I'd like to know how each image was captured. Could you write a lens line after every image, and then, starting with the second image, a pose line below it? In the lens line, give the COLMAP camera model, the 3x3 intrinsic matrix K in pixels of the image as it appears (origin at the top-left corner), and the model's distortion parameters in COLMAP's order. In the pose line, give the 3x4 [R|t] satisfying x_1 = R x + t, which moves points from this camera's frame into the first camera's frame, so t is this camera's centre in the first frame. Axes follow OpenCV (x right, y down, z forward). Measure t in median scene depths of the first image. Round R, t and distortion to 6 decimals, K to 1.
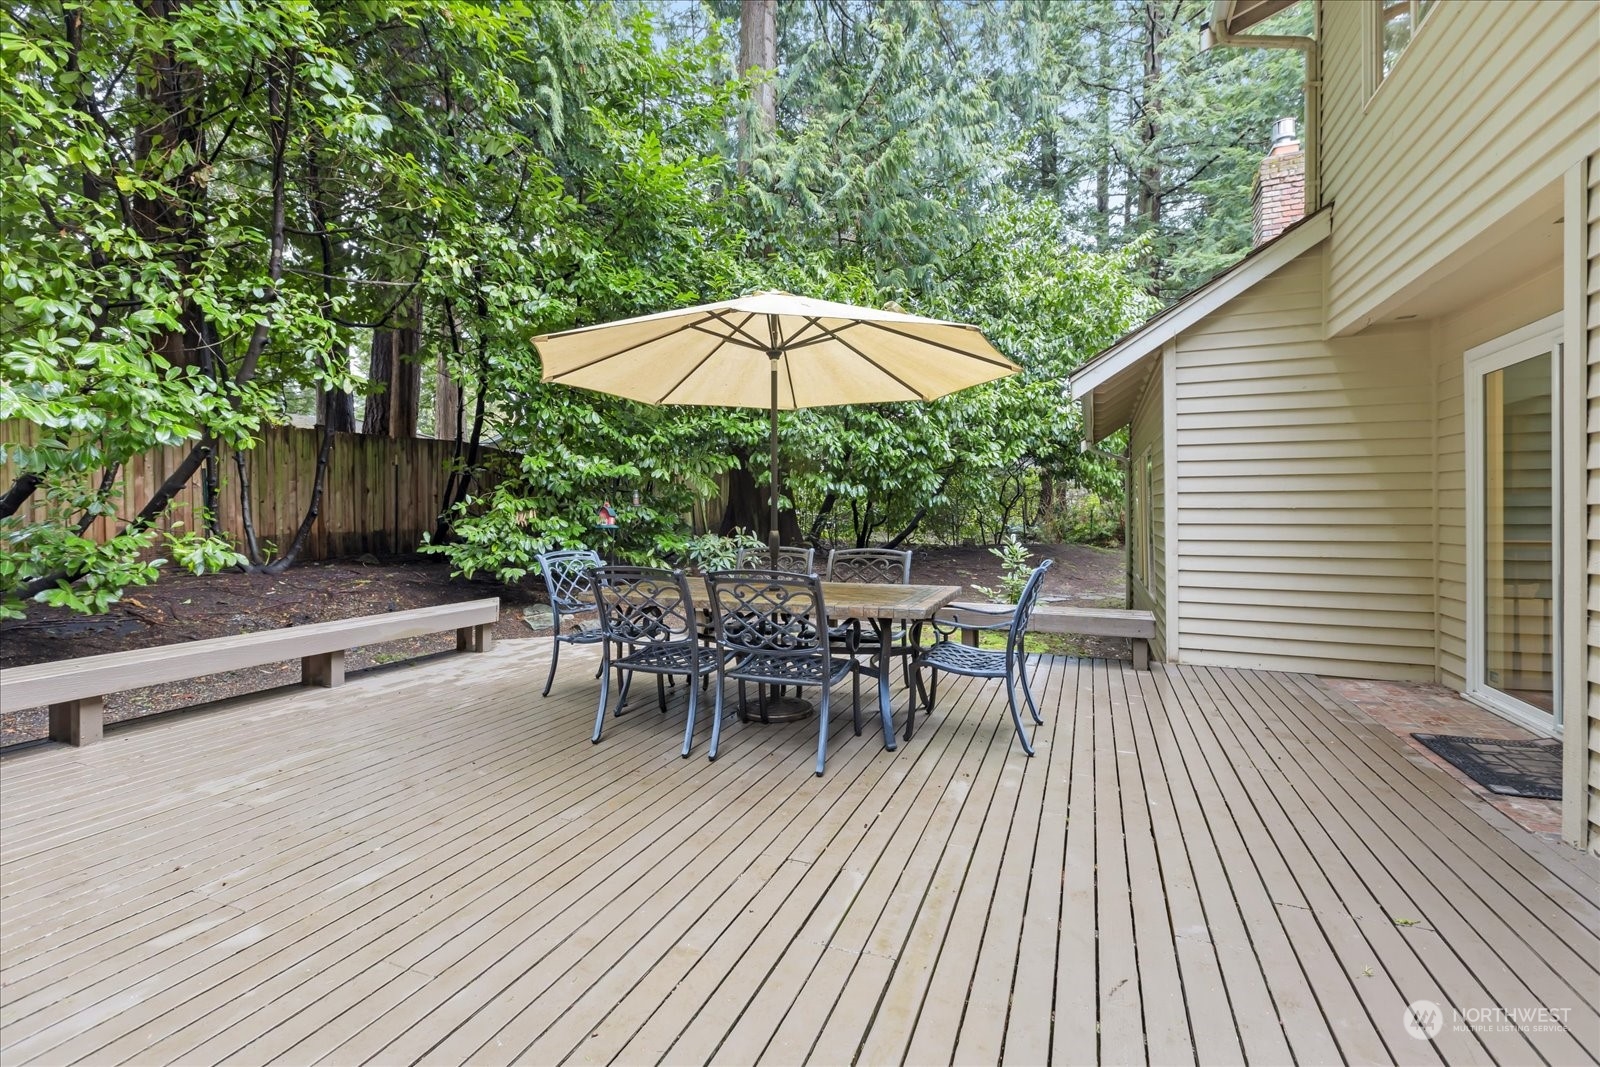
lens RADIAL K [[726.7, 0, 802.1], [0, 726.7, 519.6], [0, 0, 1]] dist [-0.004404, 0.000314]
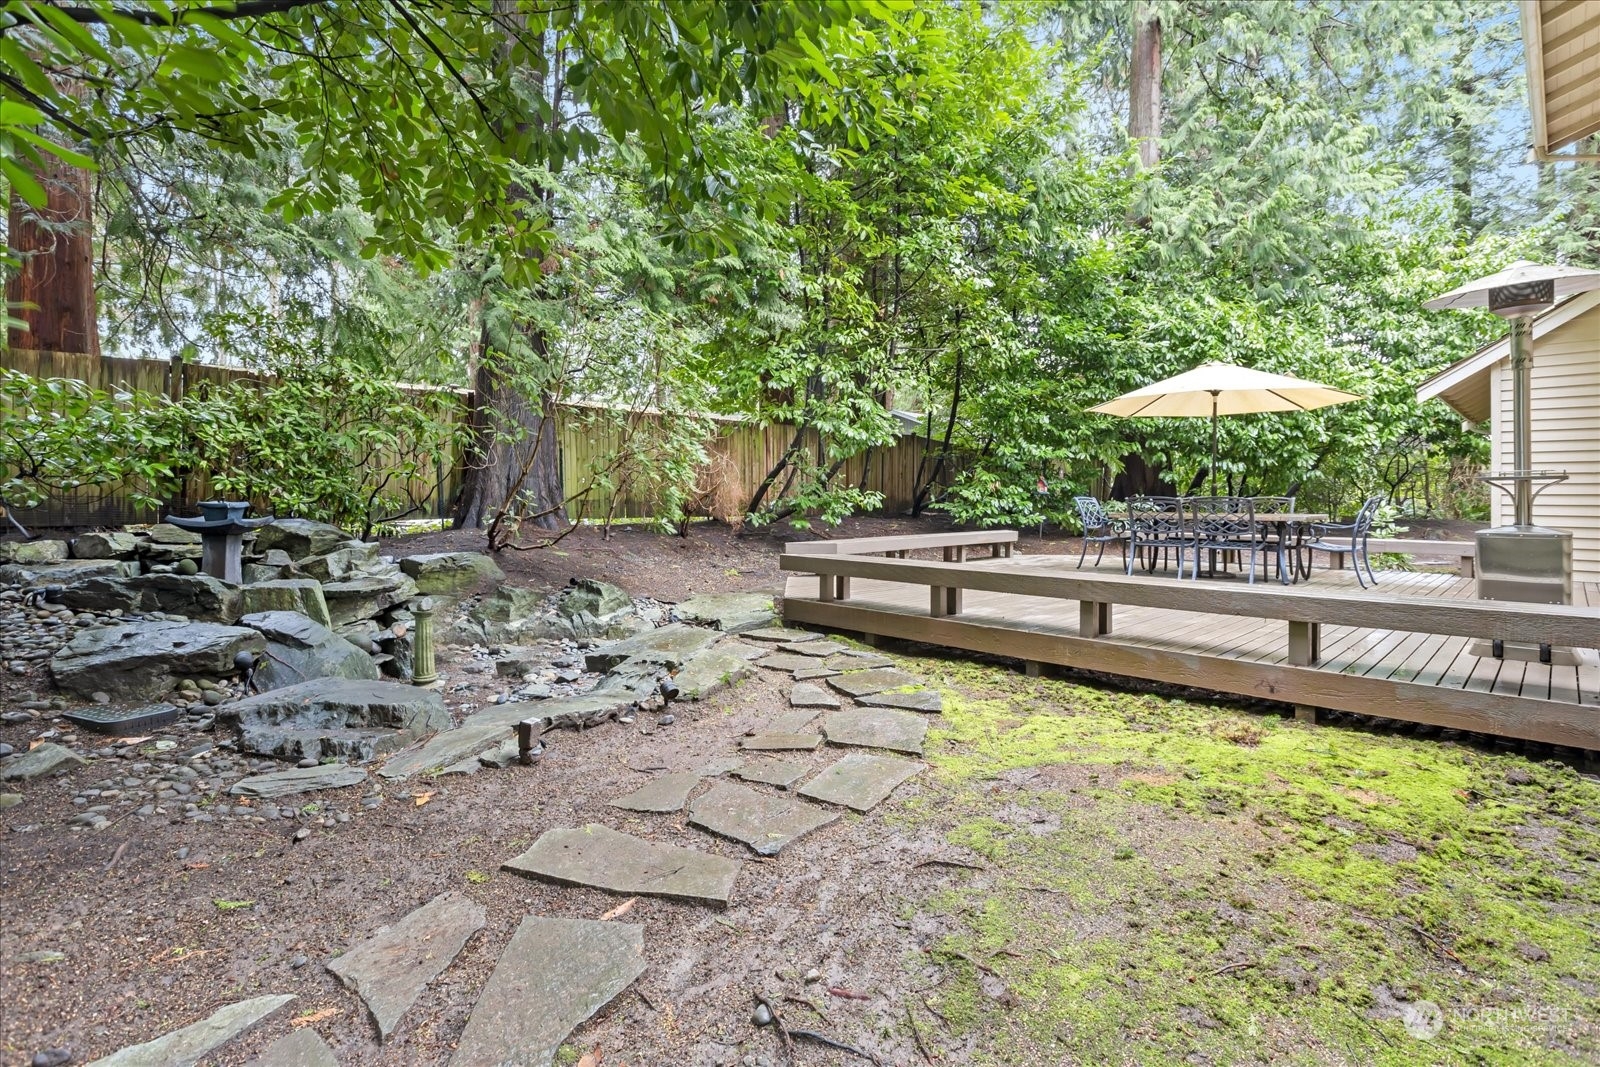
lens RADIAL K [[783.7, 0, 793.4], [0, 783.7, 503.5], [0, 0, 1]] dist [0.003121, -0.000865]
pose [[0.921544, 0.009051, -0.388169, -0.108563], [-0.010313, 0.999946, -0.001166, 0.033612], [0.388138, 0.005078, 0.921587, -0.572584]]
